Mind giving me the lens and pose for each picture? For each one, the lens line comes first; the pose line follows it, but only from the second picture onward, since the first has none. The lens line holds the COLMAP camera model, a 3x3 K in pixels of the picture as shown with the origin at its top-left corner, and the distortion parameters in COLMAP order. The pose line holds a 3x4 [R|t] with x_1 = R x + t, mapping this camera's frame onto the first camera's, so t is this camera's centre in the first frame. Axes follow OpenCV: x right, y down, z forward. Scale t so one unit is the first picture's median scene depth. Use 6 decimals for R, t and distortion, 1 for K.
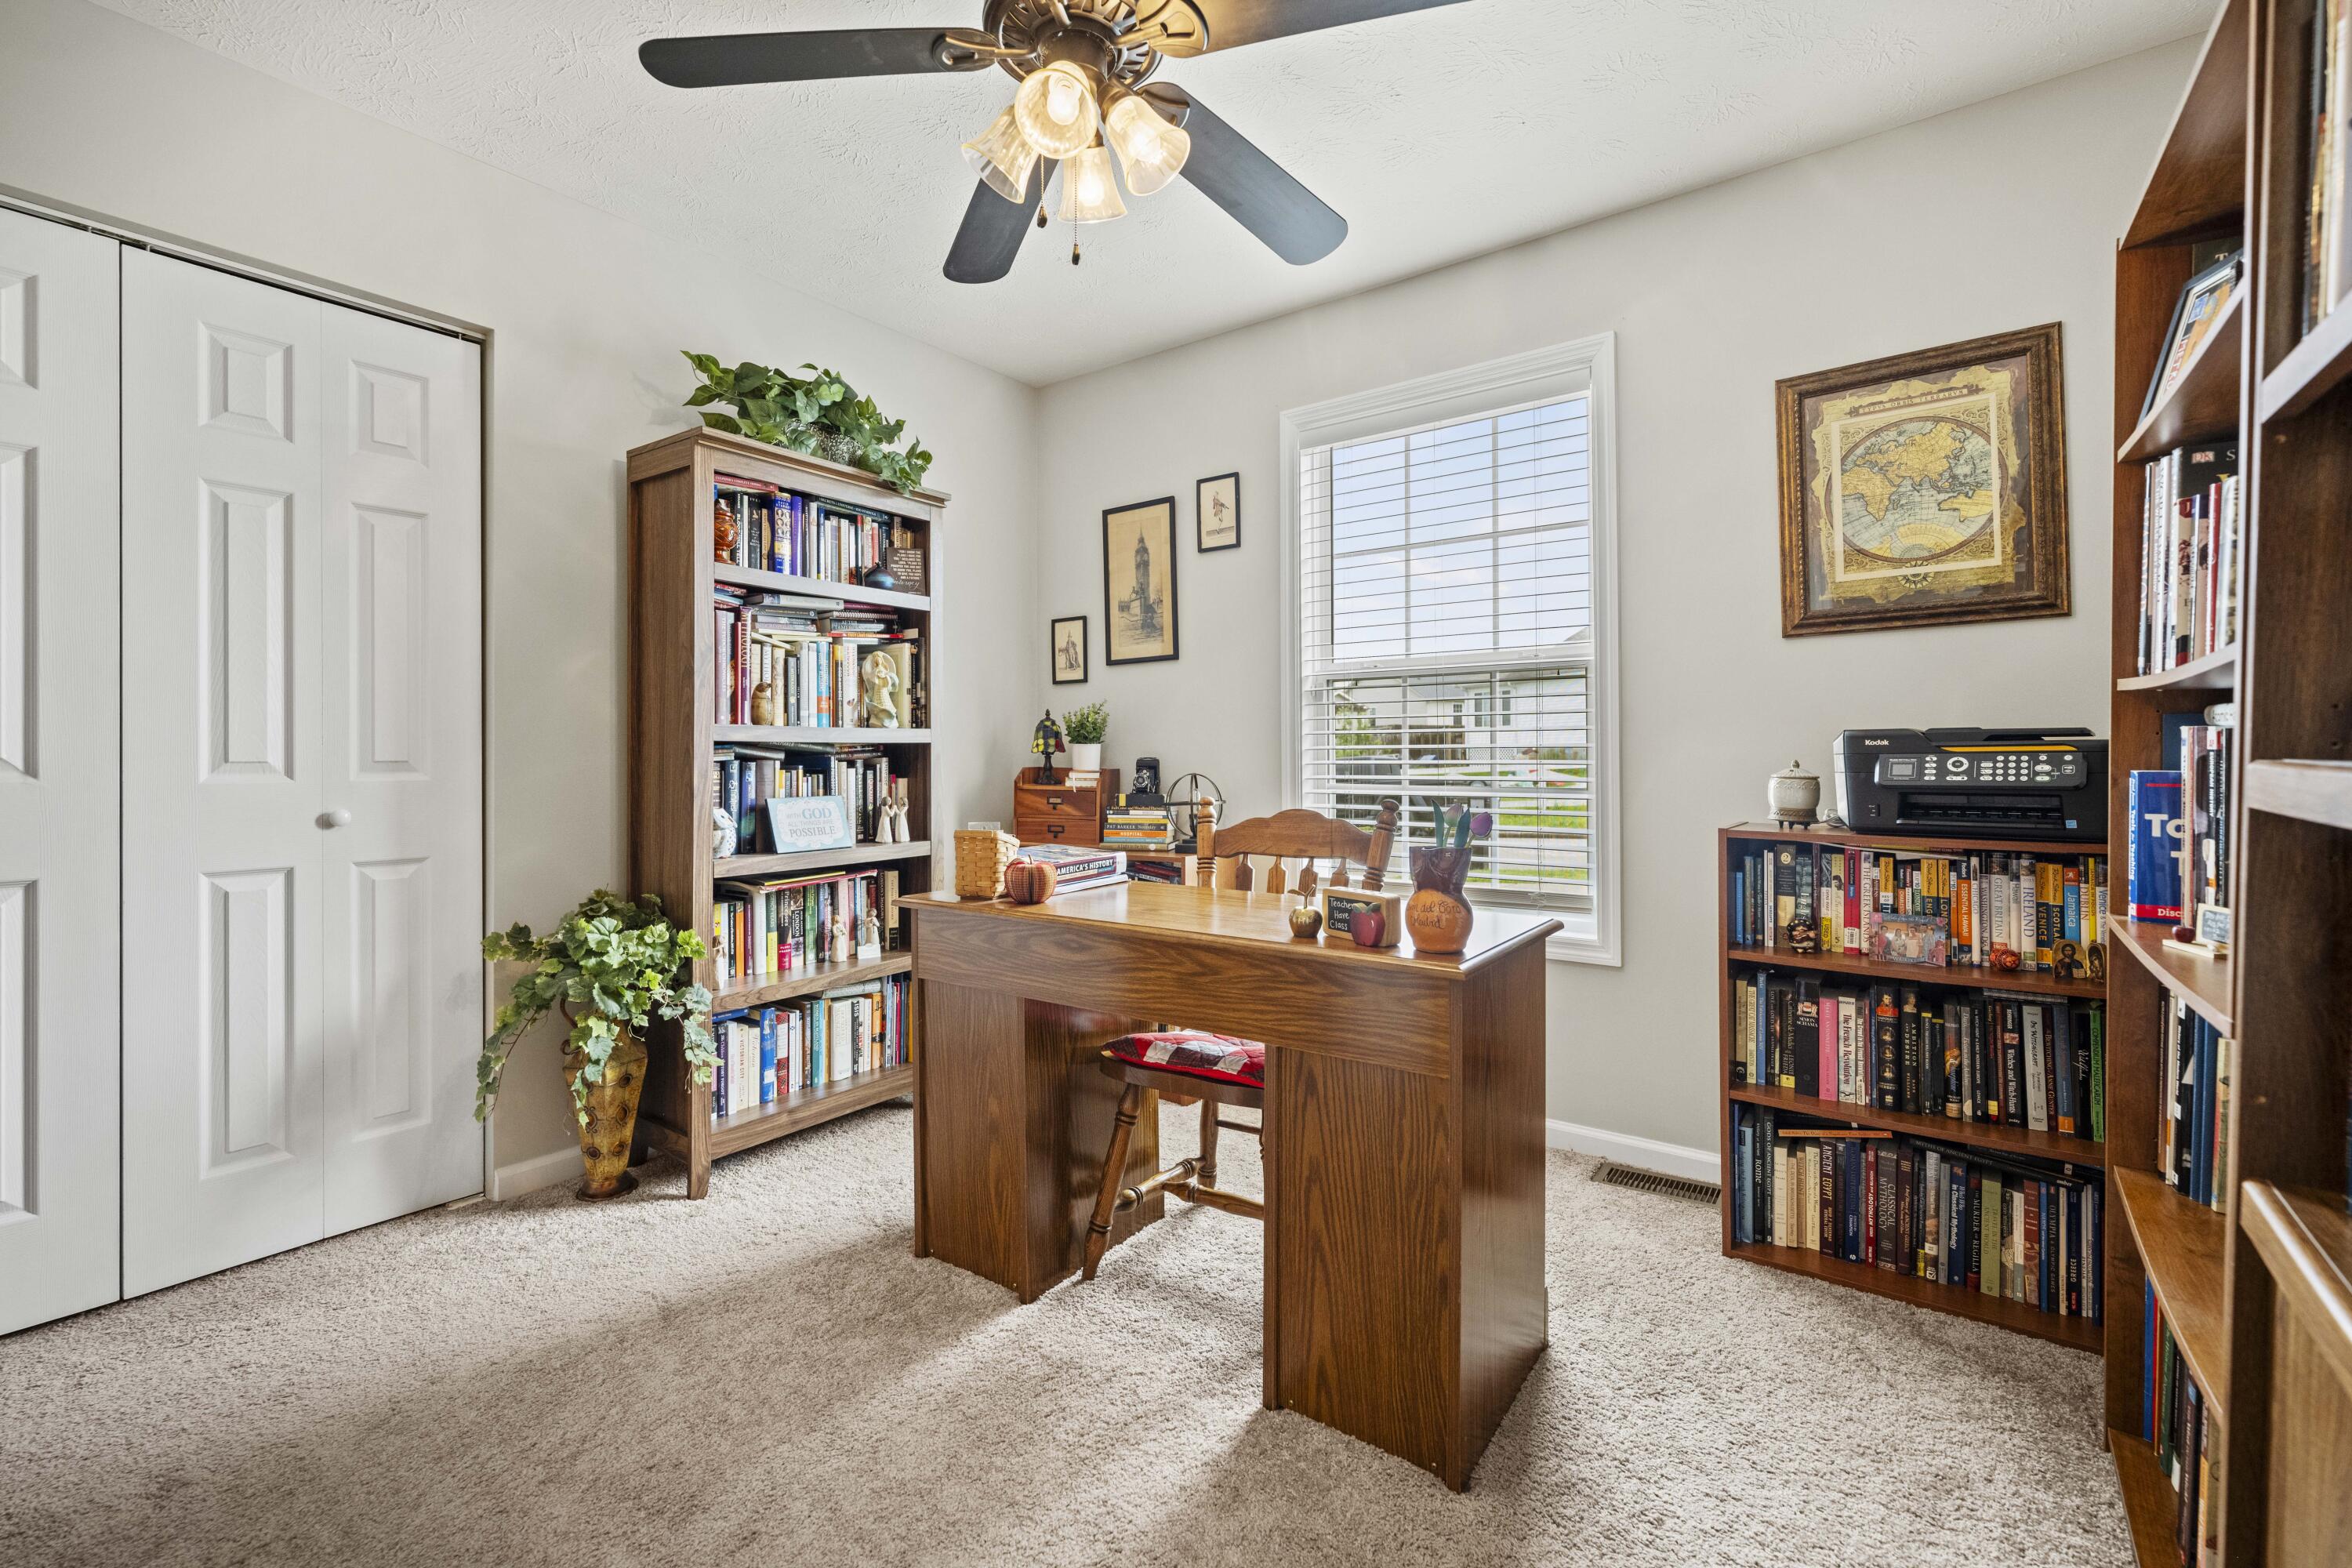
lens RADIAL K [[970.1, 0, 1171.6], [0, 970.1, 774.3], [0, 0, 1]] dist [0.000517, -0.000022]
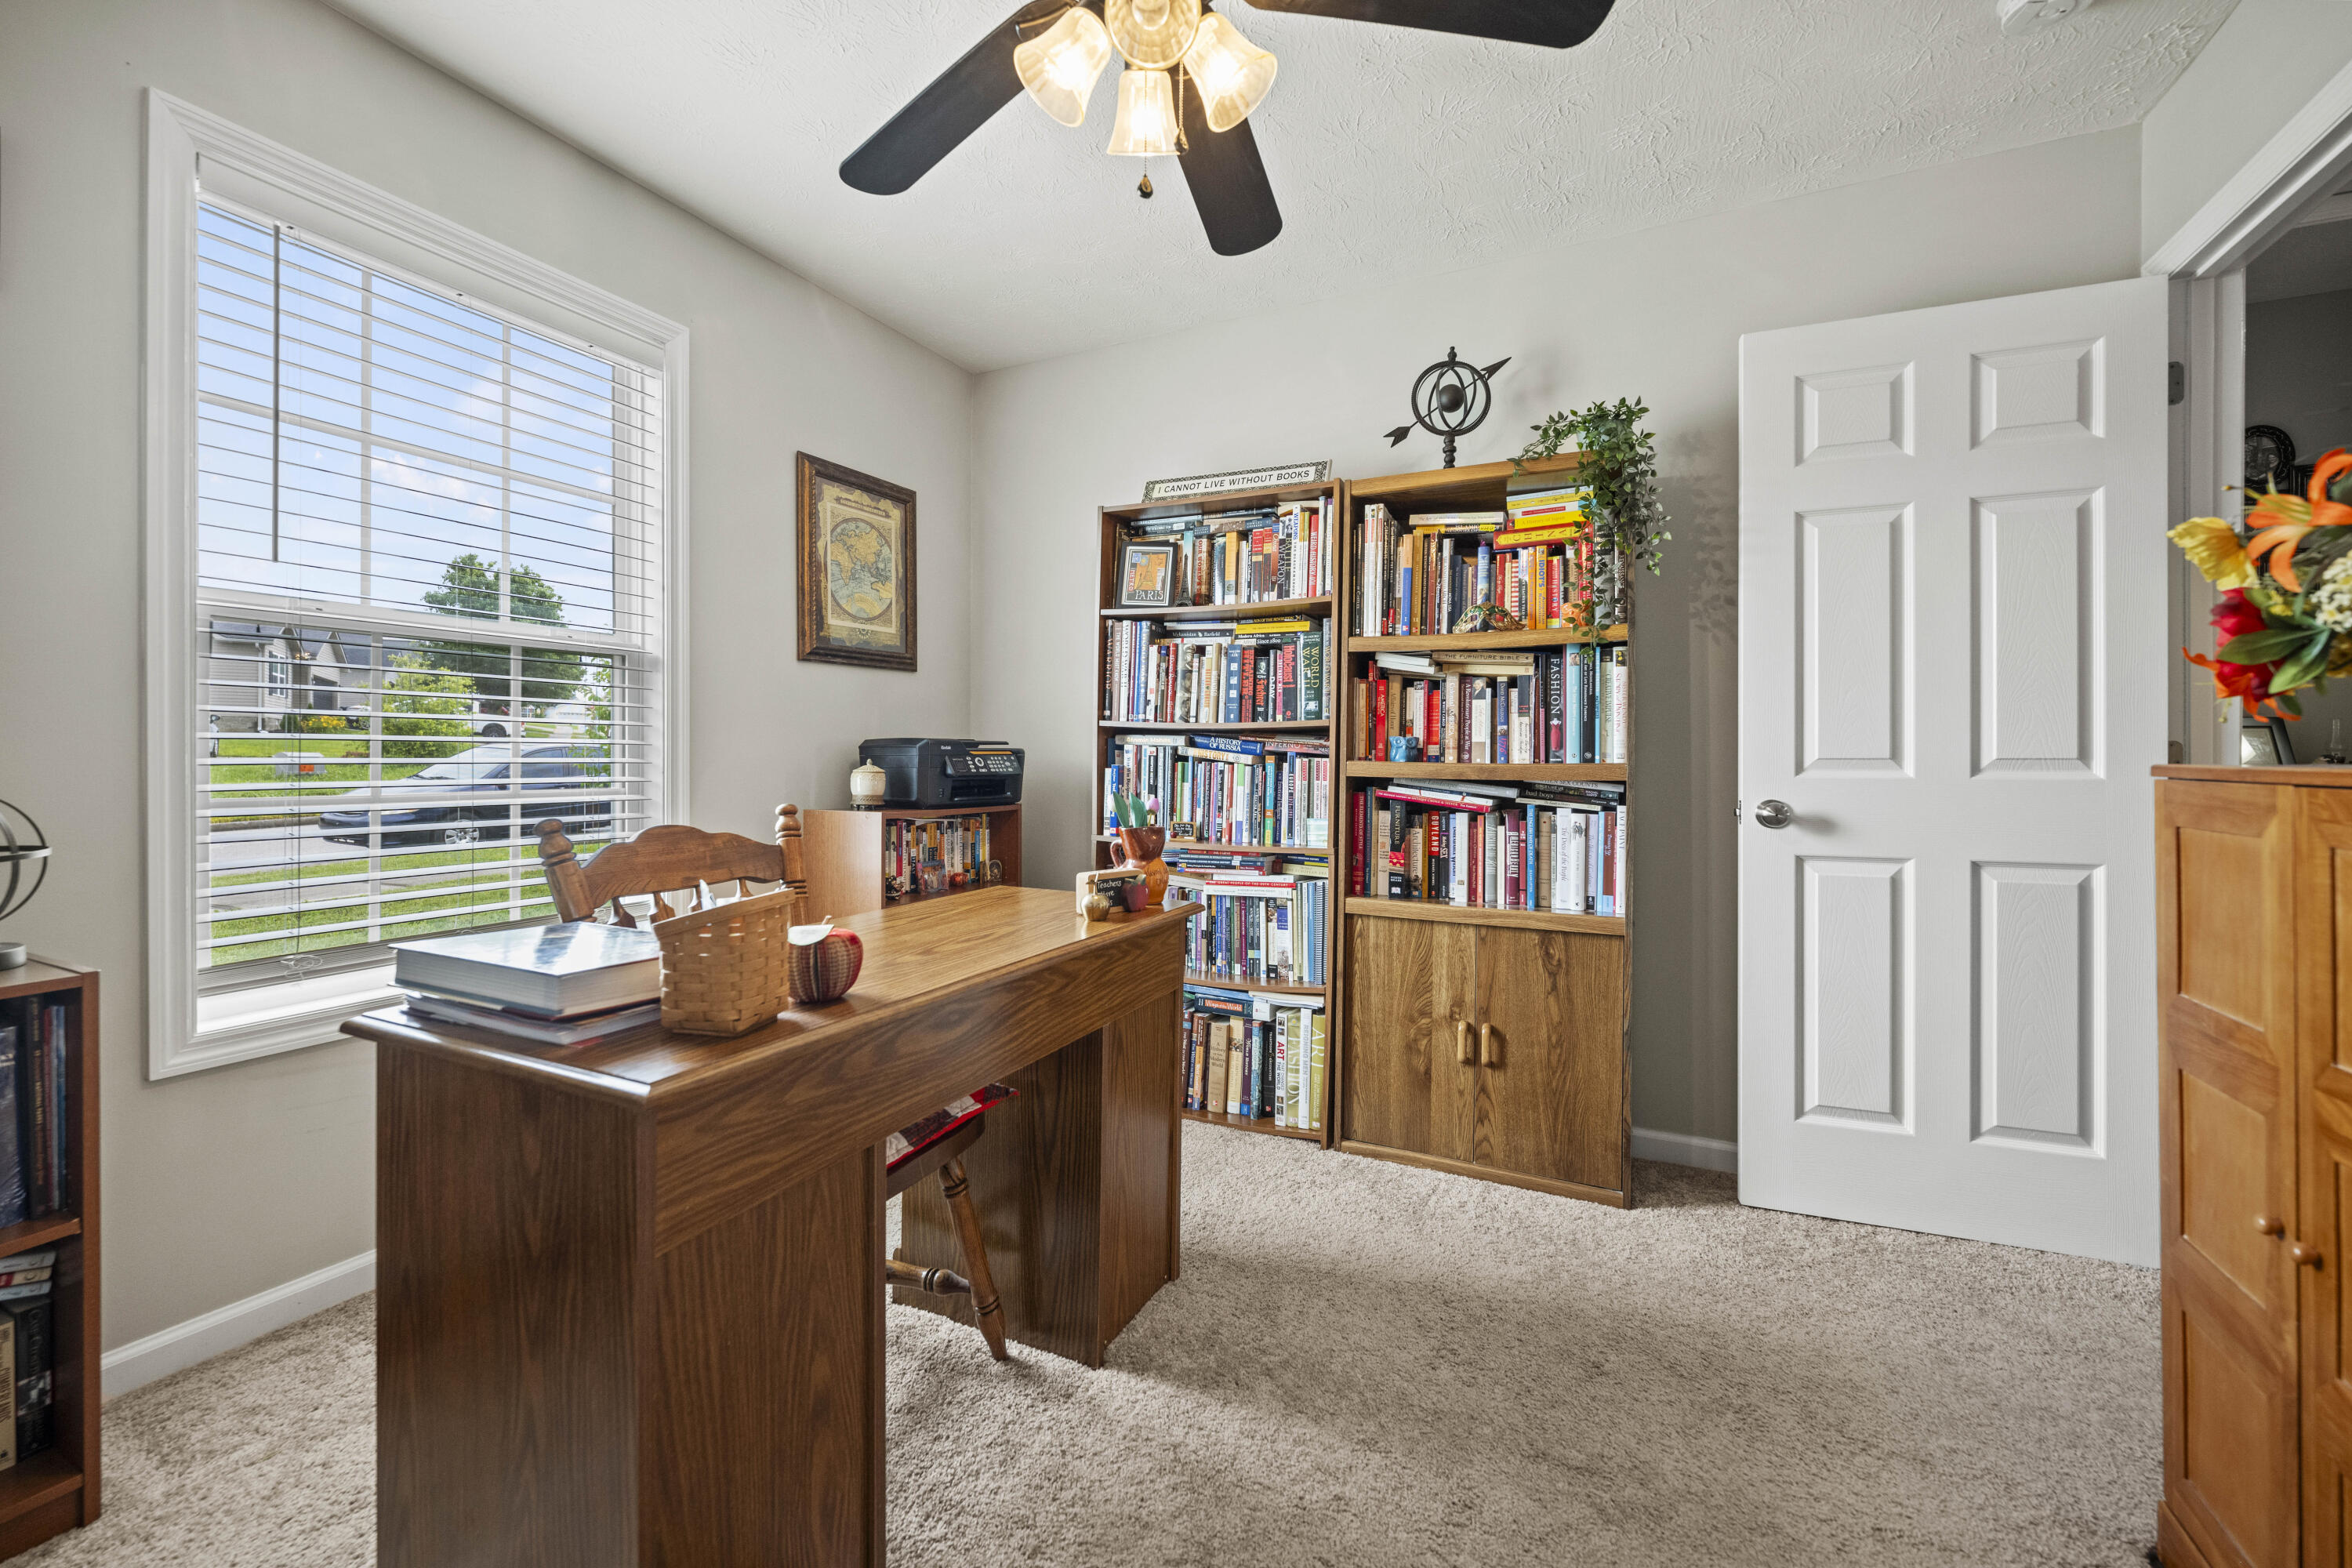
lens RADIAL K [[940.9, 0, 1167.1], [0, 940.9, 766.6], [0, 0, 1]] dist [-0.000694, -0.000060]
pose [[-0.179823, -0.005739, 0.983682, -0.686169], [0.012035, 0.999895, 0.008034, -0.010025], [-0.983625, 0.013284, -0.179735, 0.823928]]
